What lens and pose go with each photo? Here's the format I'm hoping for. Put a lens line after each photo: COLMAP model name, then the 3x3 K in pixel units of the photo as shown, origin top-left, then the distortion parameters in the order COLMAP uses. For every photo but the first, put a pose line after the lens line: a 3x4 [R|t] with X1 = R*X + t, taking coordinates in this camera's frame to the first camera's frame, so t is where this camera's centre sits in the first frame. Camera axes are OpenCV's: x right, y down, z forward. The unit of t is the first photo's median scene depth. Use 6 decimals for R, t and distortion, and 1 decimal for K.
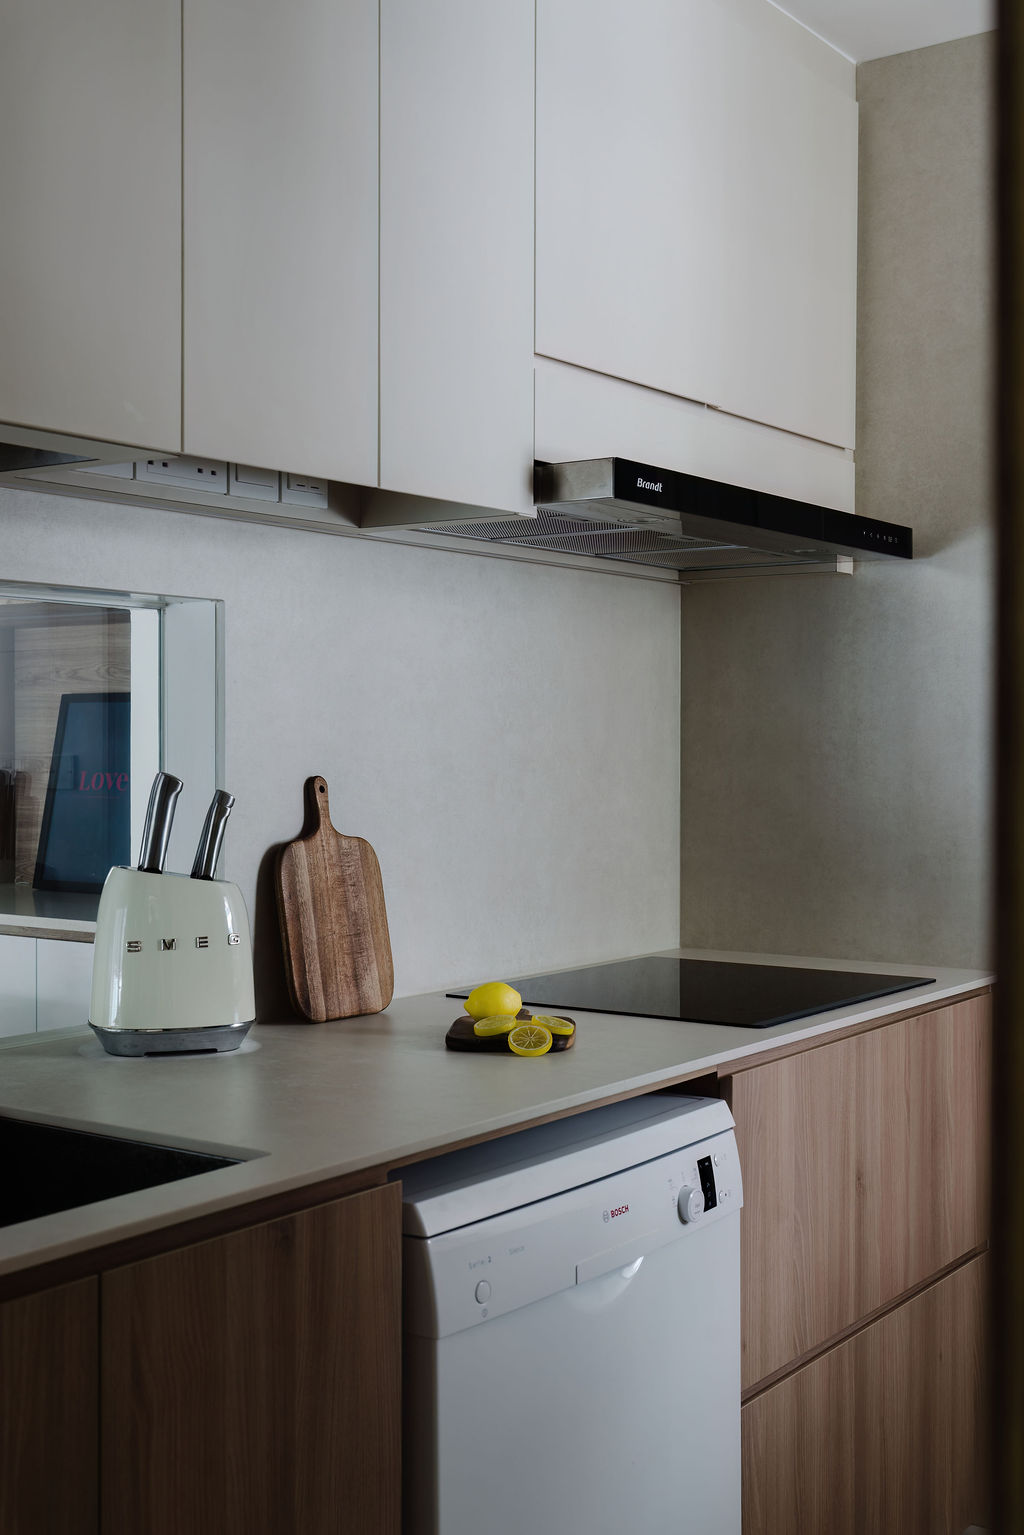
lens RADIAL K [[1807.8, 0, 512.0], [0, 1807.8, 767.5], [0, 0, 1]] dist [0.013370, 0.012552]
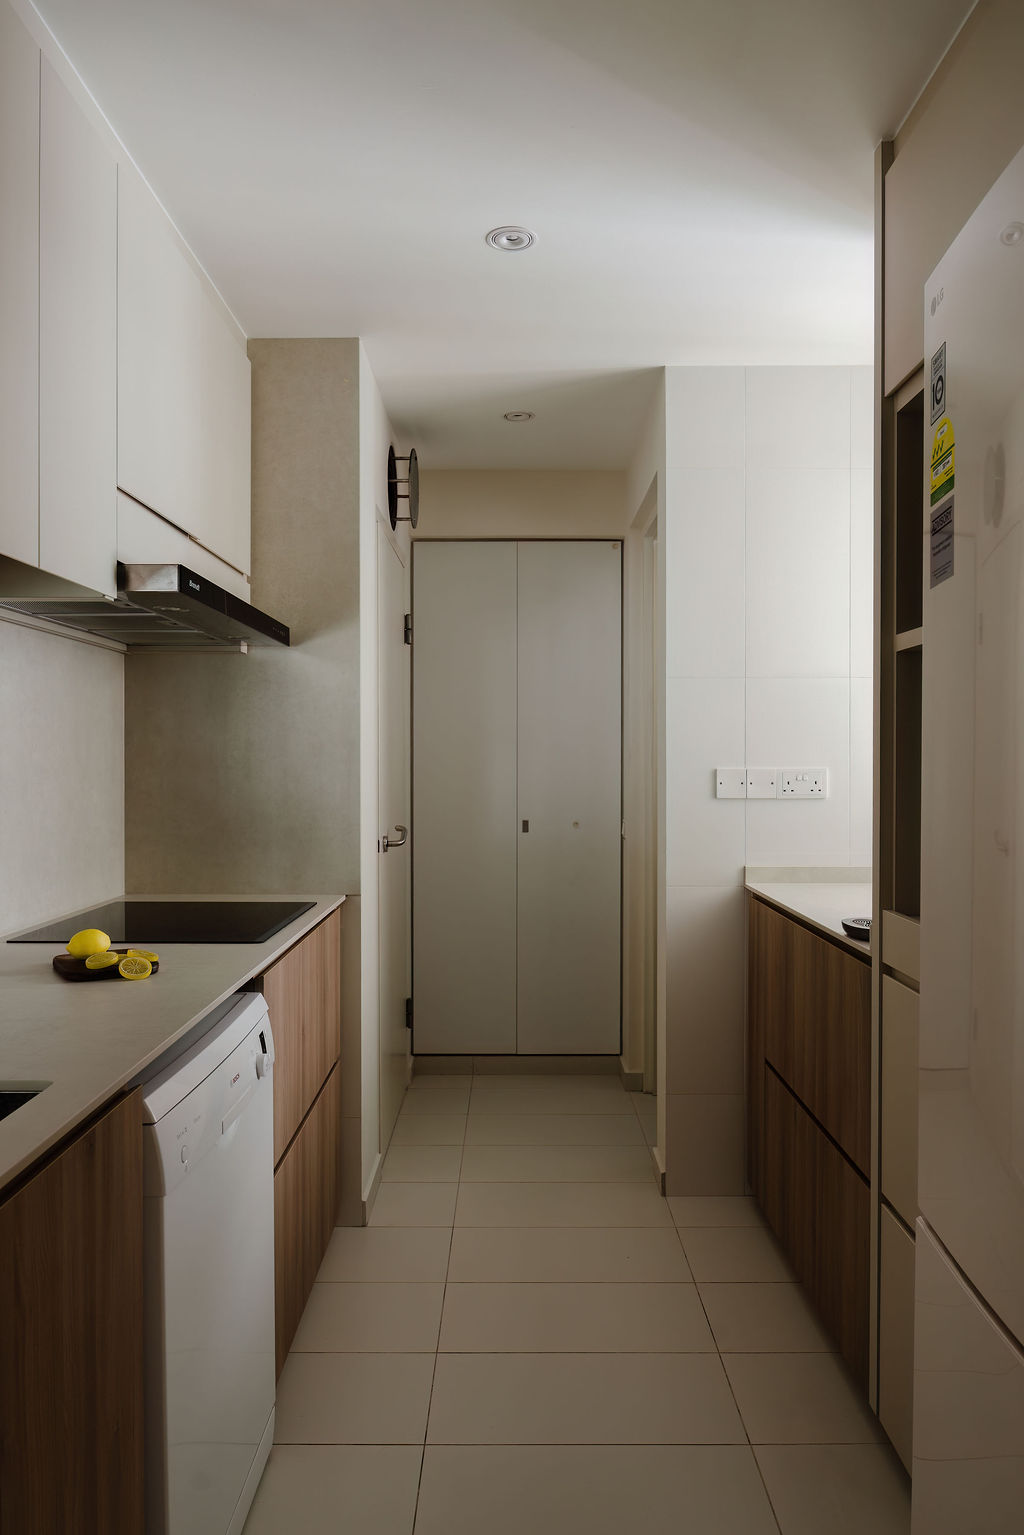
lens RADIAL K [[1035.0, 0, 503.9], [0, 1035.0, 766.3], [0, 0, 1]] dist [-0.009878, -0.000907]
pose [[0.820661, -0.002559, 0.571410, -0.153115], [0.005466, 0.999979, -0.003372, -0.002379], [-0.571390, 0.005891, 0.820658, 0.119174]]
